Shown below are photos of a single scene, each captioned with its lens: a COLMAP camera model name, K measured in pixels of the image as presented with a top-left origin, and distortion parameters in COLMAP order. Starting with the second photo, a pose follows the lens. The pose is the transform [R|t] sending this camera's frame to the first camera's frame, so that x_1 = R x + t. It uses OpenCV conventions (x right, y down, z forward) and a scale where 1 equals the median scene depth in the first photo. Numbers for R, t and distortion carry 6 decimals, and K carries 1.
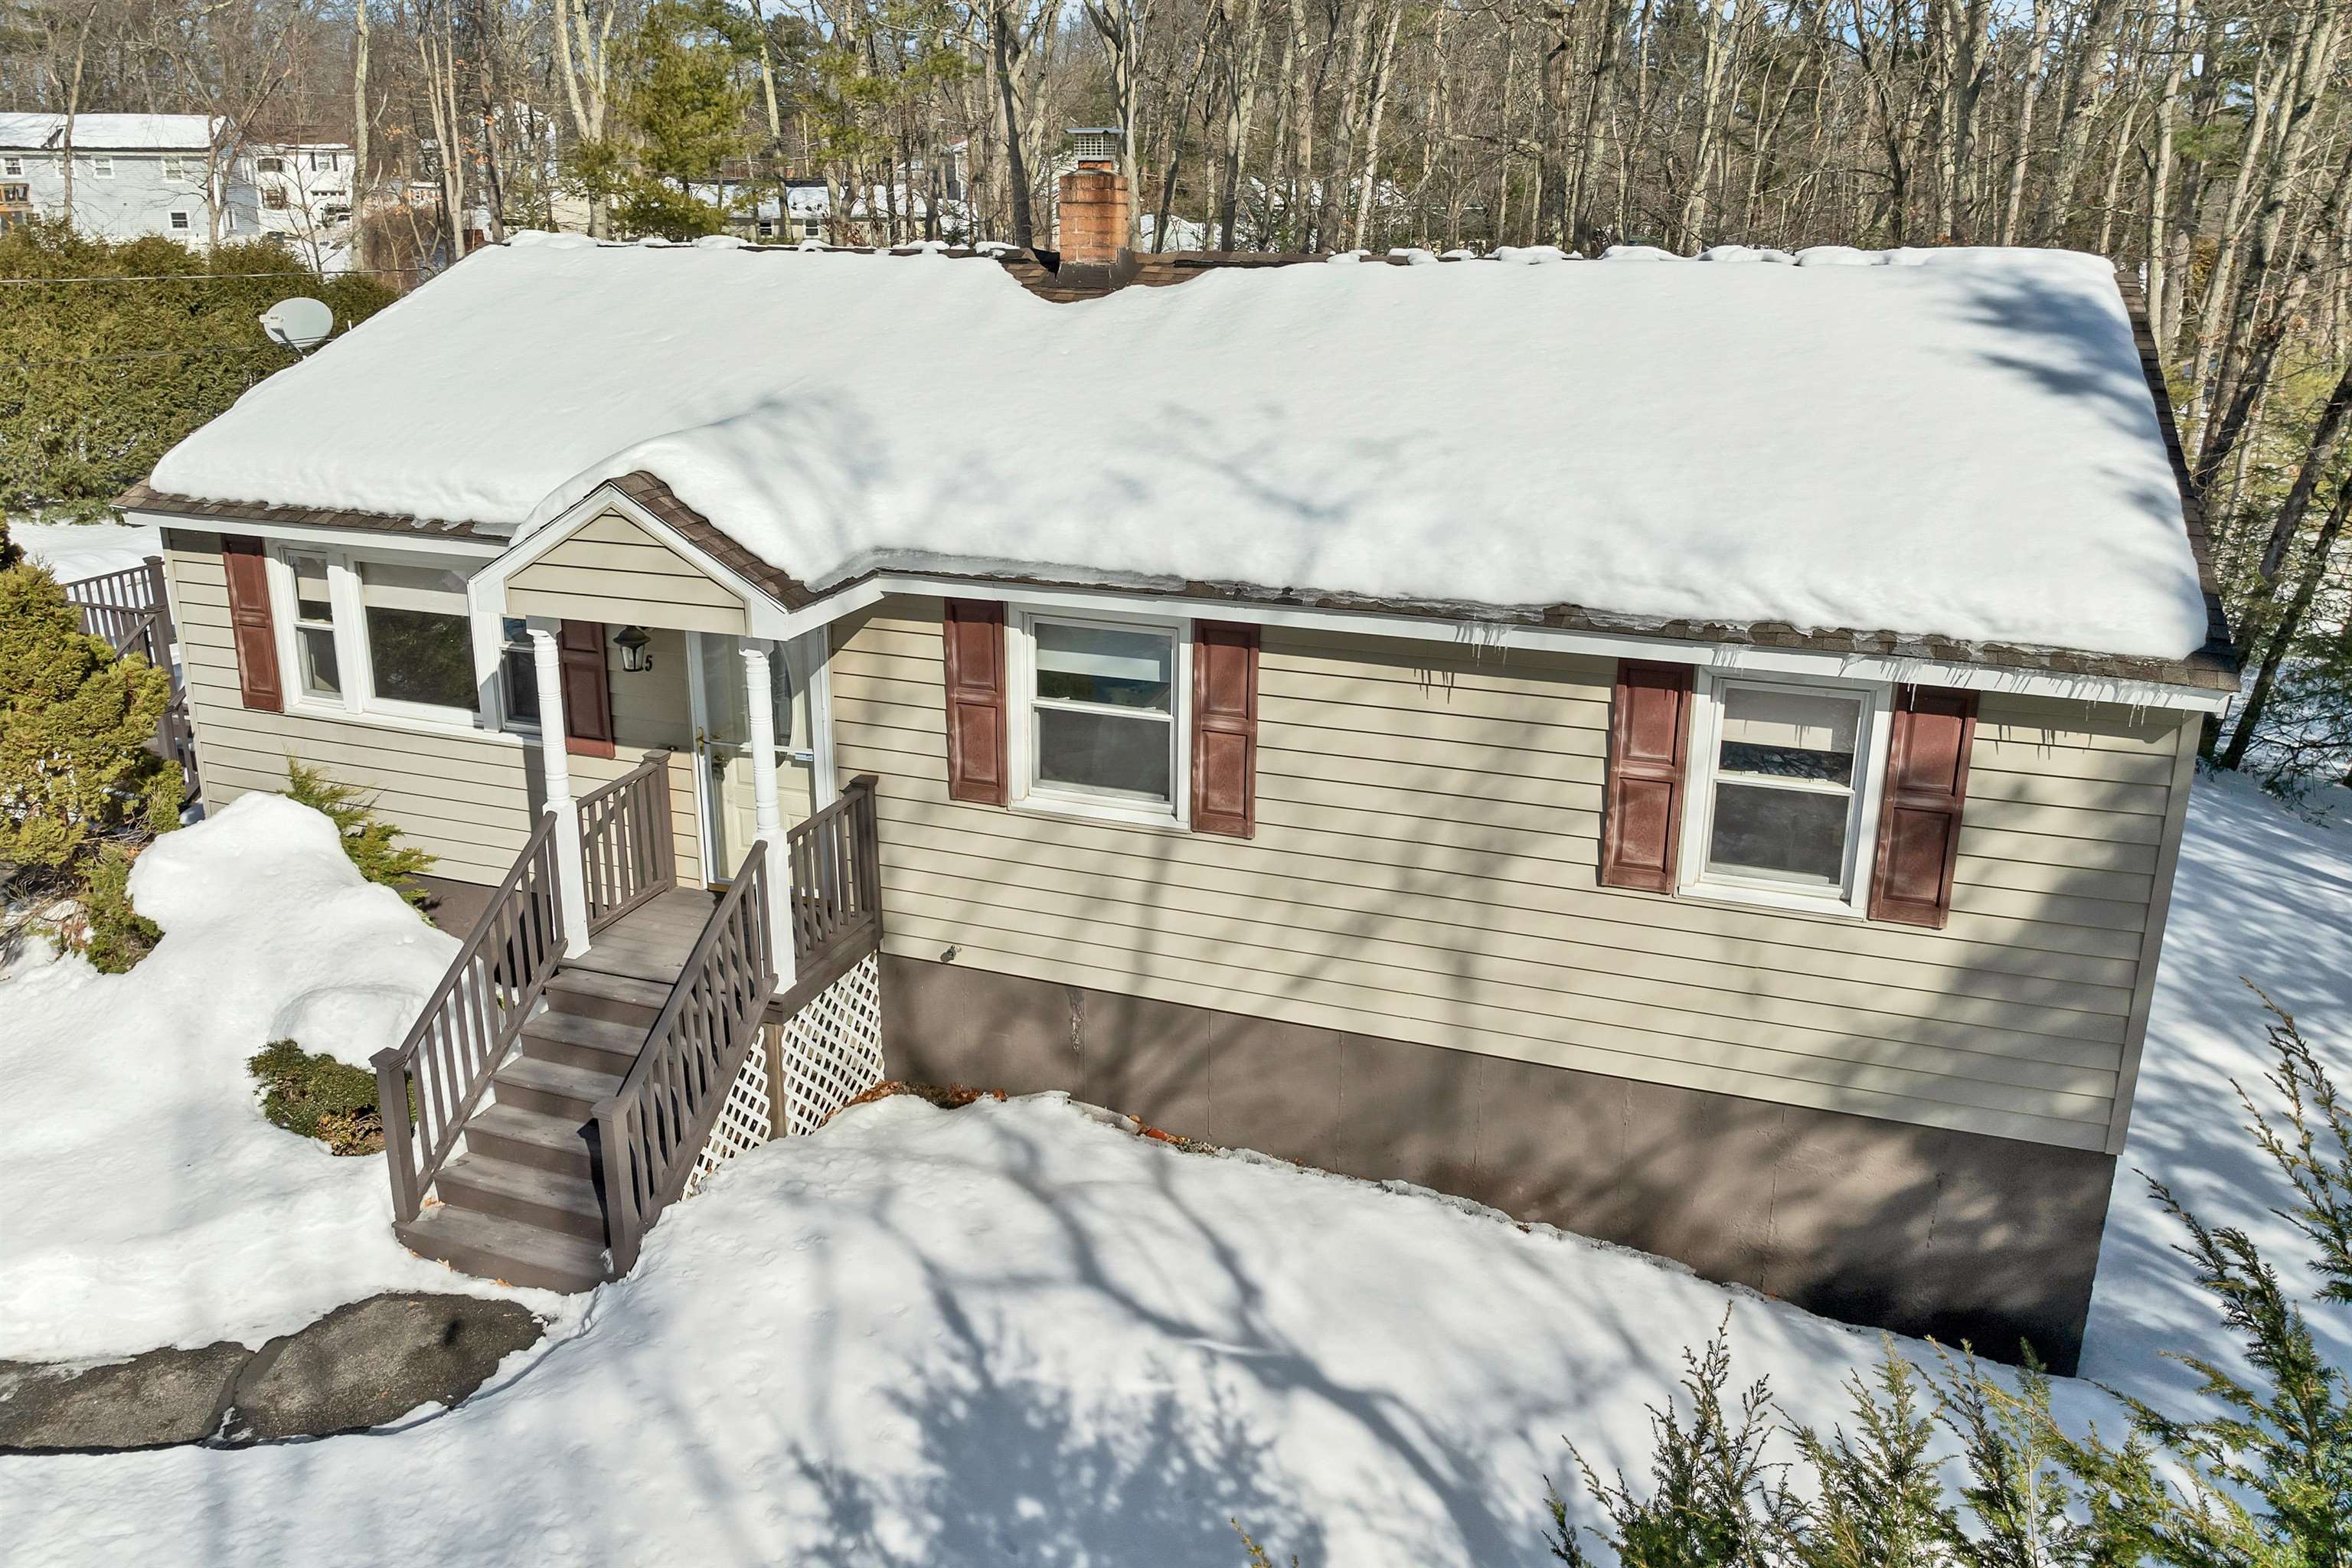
lens RADIAL K [[1658.9, 0, 1174.3], [0, 1658.9, 686.5], [0, 0, 1]] dist [-0.025253, -0.004866]
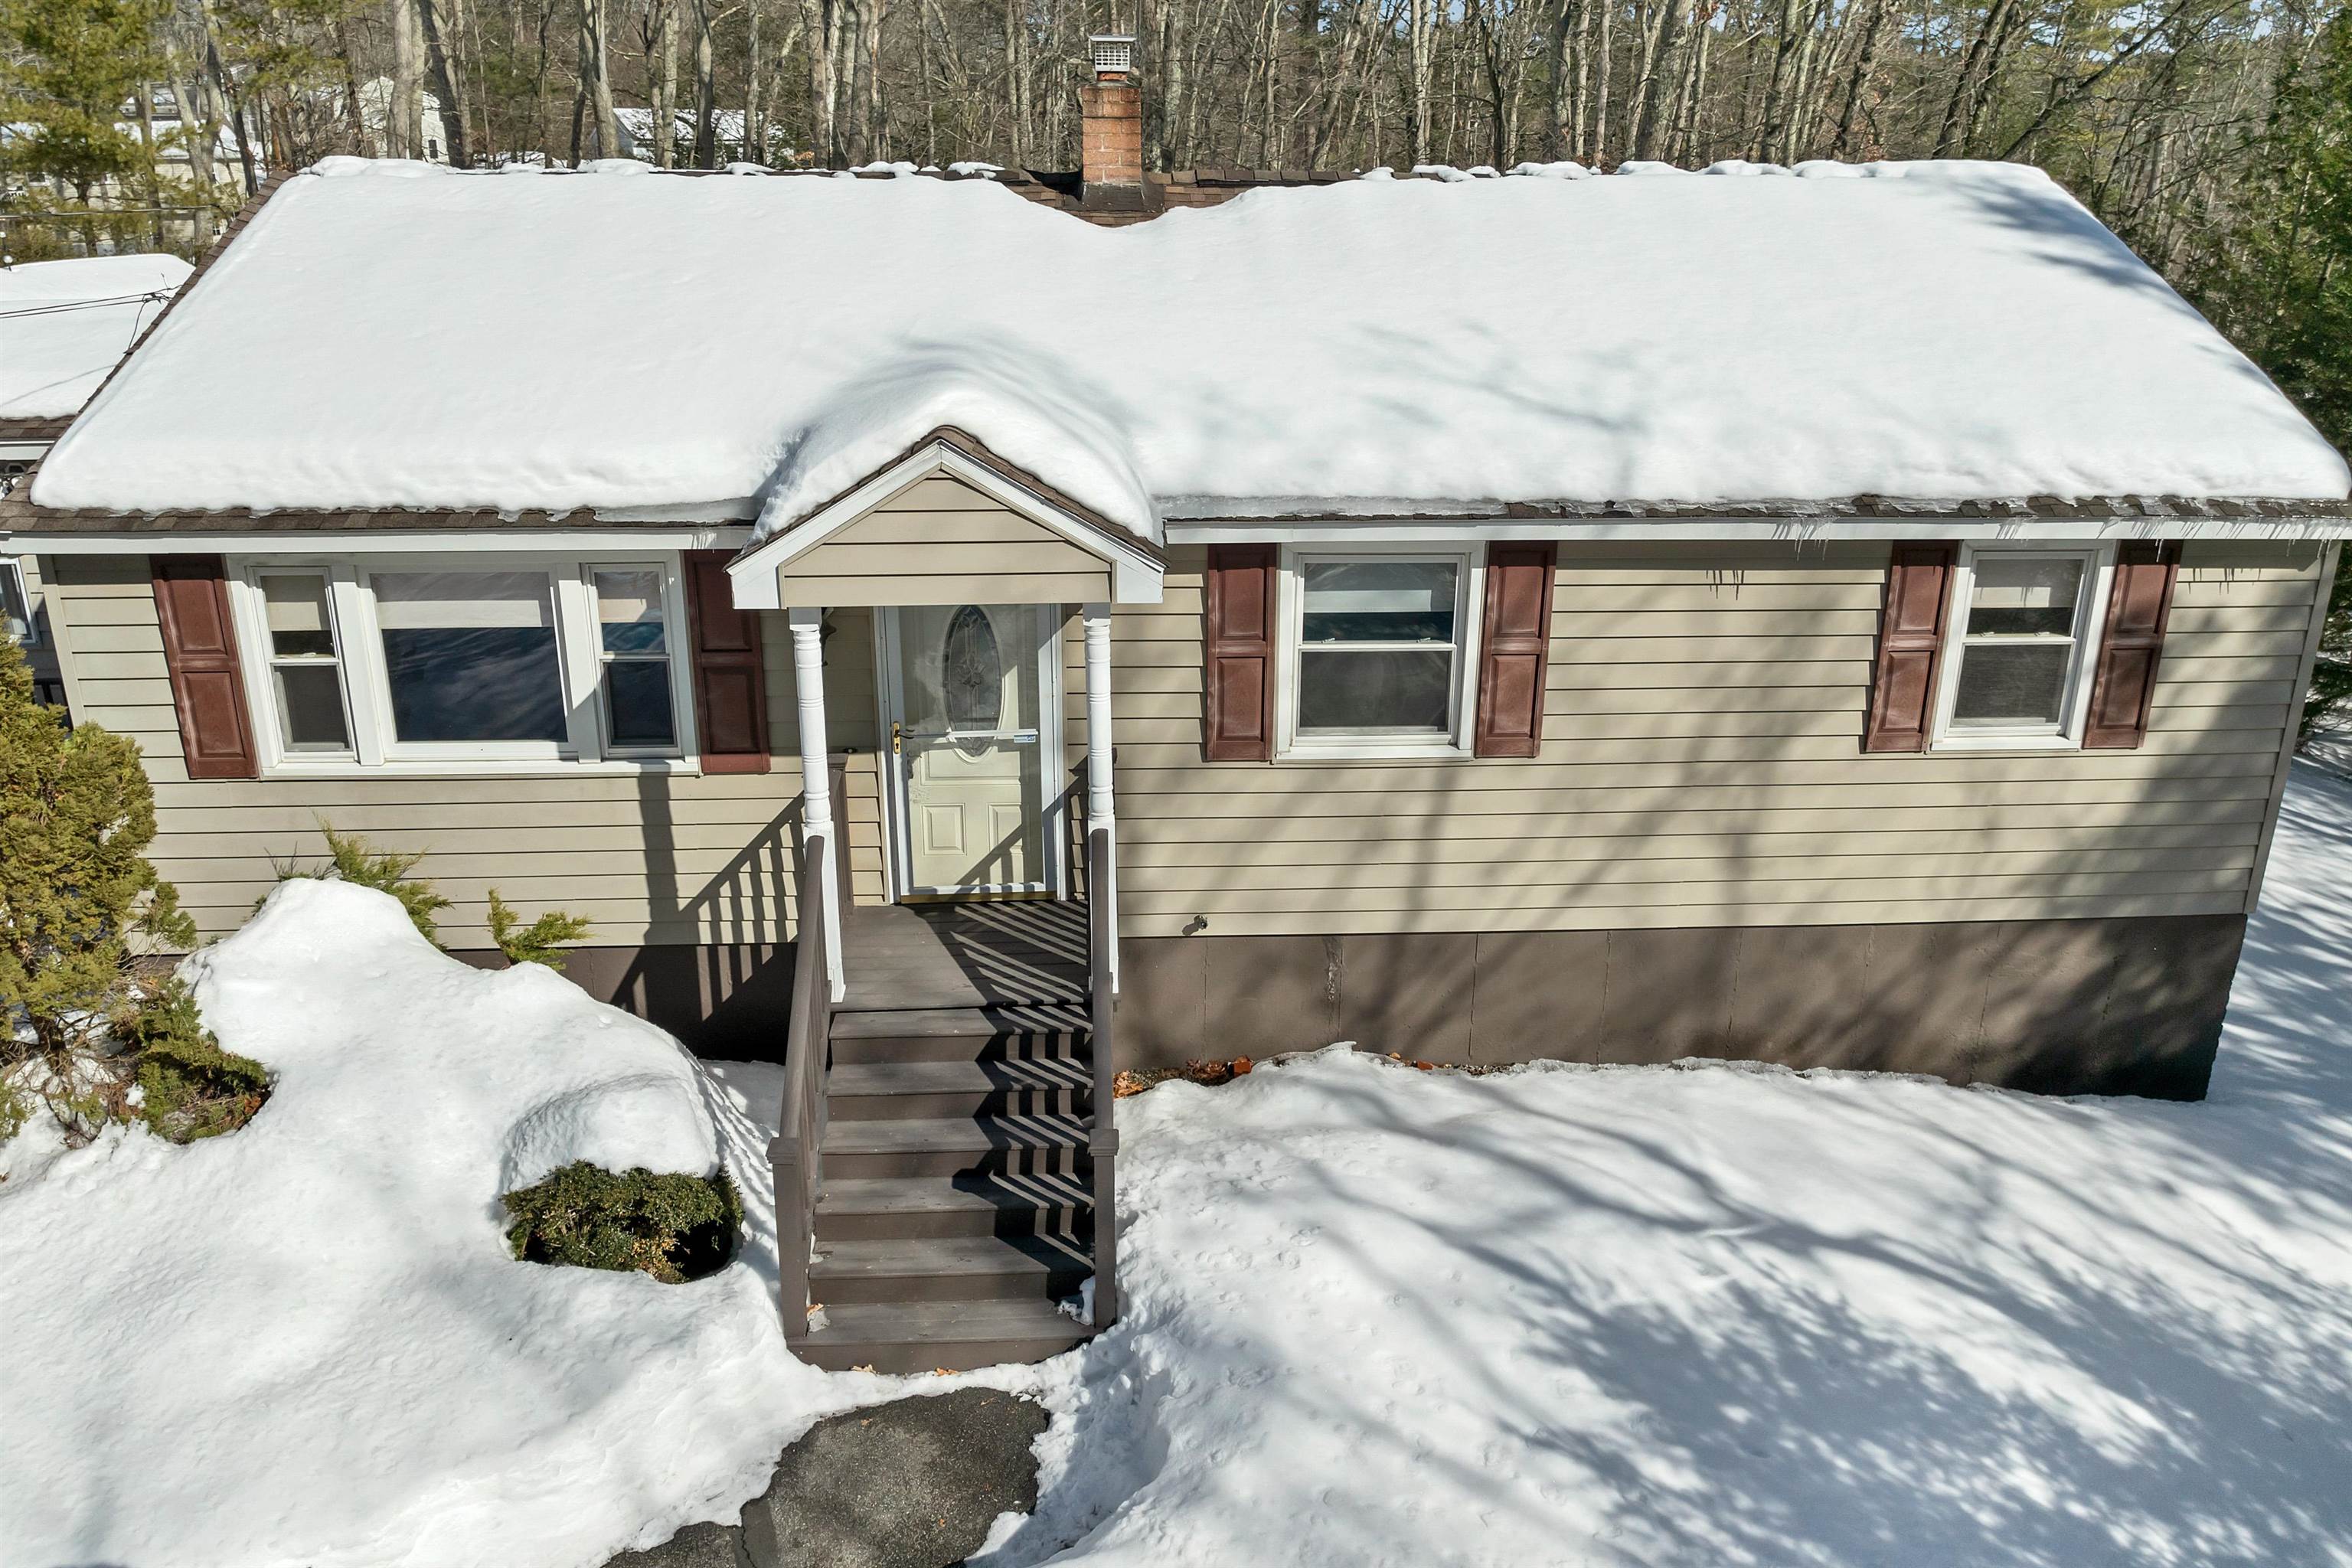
lens RADIAL K [[1660.8, 0, 1167.9], [0, 1660.8, 748.4], [0, 0, 1]] dist [-0.030376, 0.001542]
pose [[0.924571, -0.131272, 0.357681, -0.543375], [0.106533, 0.990398, 0.088108, -0.027178], [-0.365813, -0.043357, 0.929678, 0.149724]]
